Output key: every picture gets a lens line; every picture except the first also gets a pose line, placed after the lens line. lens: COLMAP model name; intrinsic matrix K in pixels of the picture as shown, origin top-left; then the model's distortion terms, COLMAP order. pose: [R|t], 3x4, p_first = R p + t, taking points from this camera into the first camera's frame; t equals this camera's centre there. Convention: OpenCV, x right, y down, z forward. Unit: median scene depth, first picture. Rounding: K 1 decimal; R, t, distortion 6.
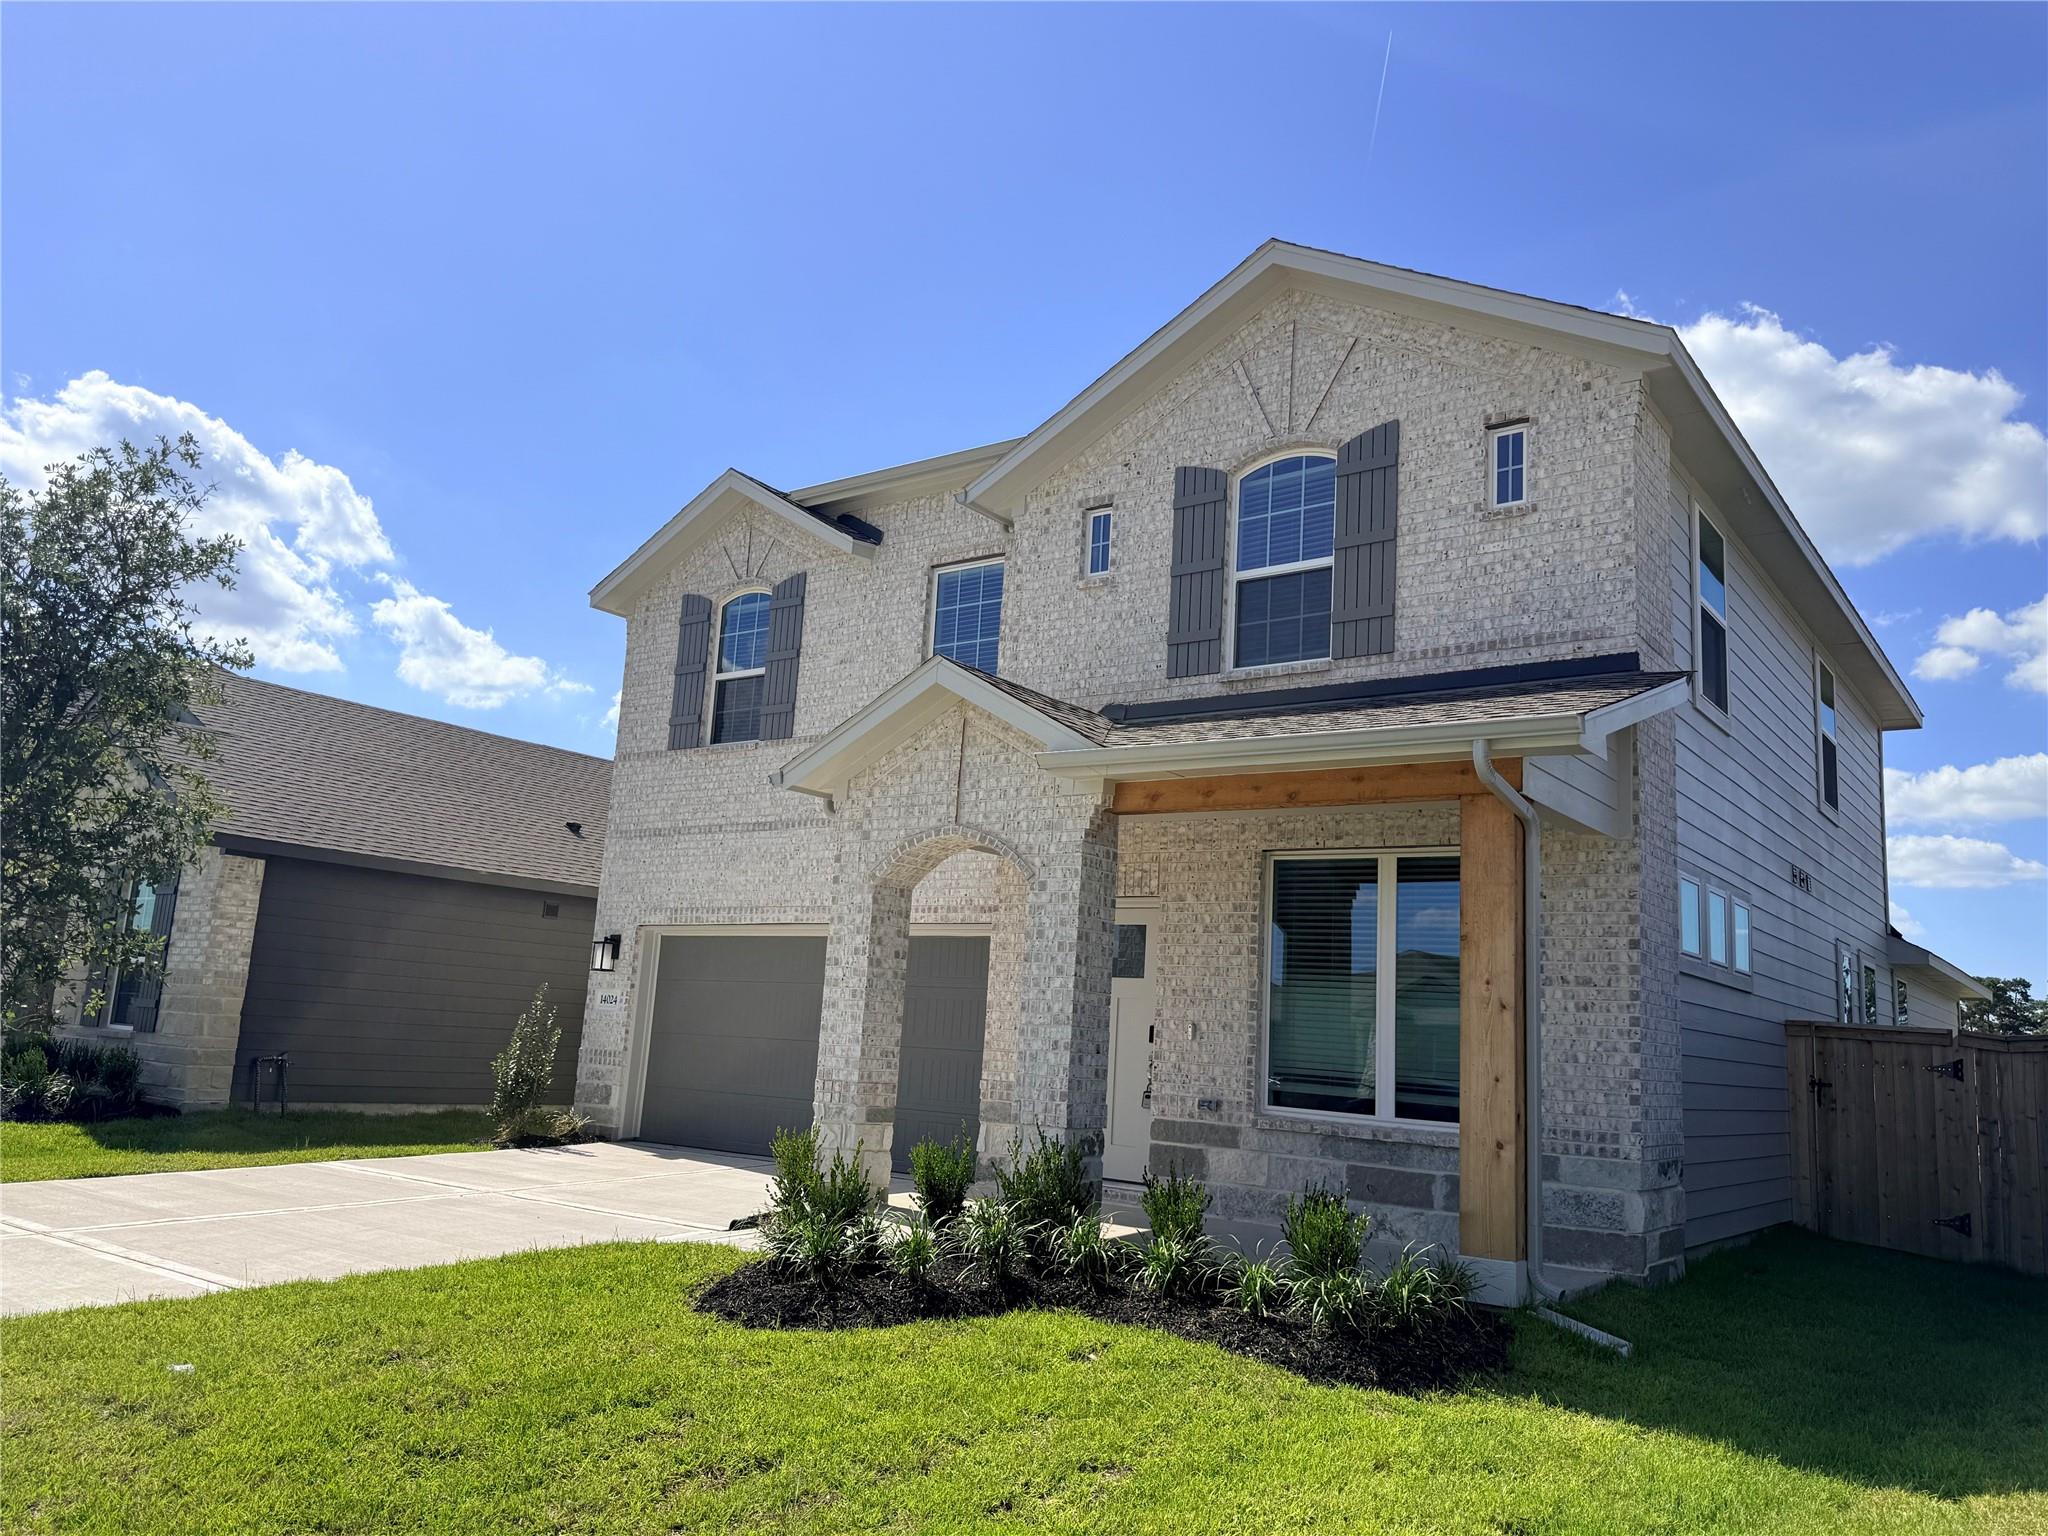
lens RADIAL K [[1503.5, 0, 1024.0], [0, 1503.5, 768.0], [0, 0, 1]] dist [0.157601, -0.297822]
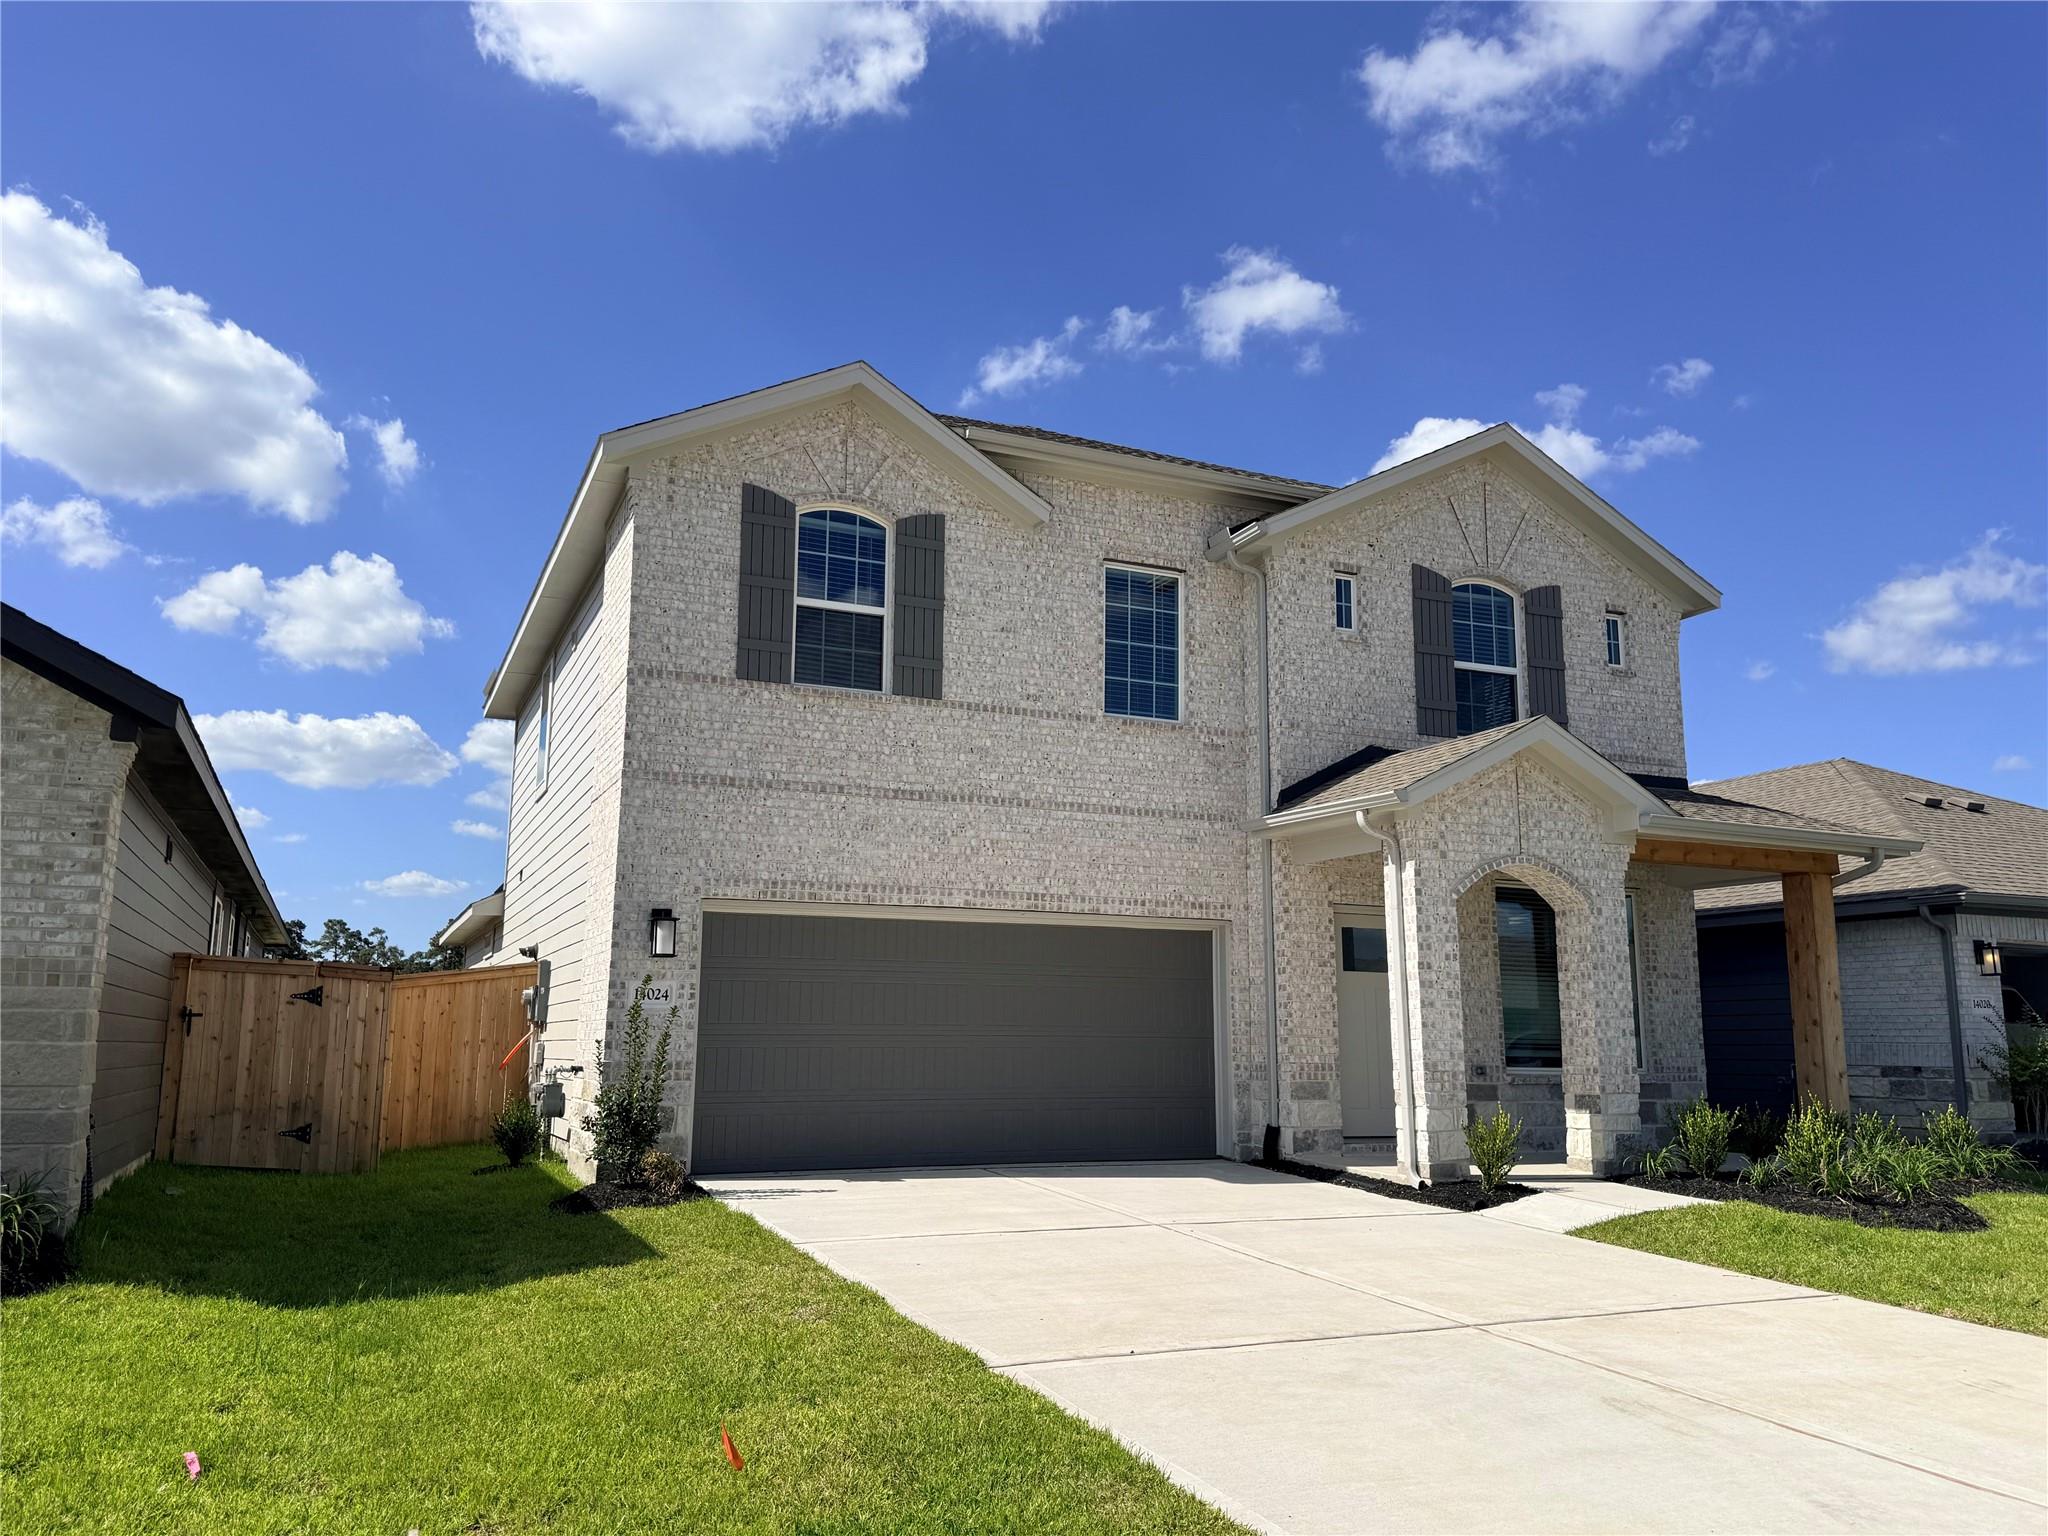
lens RADIAL K [[1503.5, 0, 1024.0], [0, 1503.5, 768.0], [0, 0, 1]] dist [0.157601, -0.297822]
pose [[0.490770, 0.100277, 0.865500, -1.236916], [-0.135033, 0.990107, -0.038145, 0.065445], [-0.860762, -0.098151, 0.499455, 0.697130]]
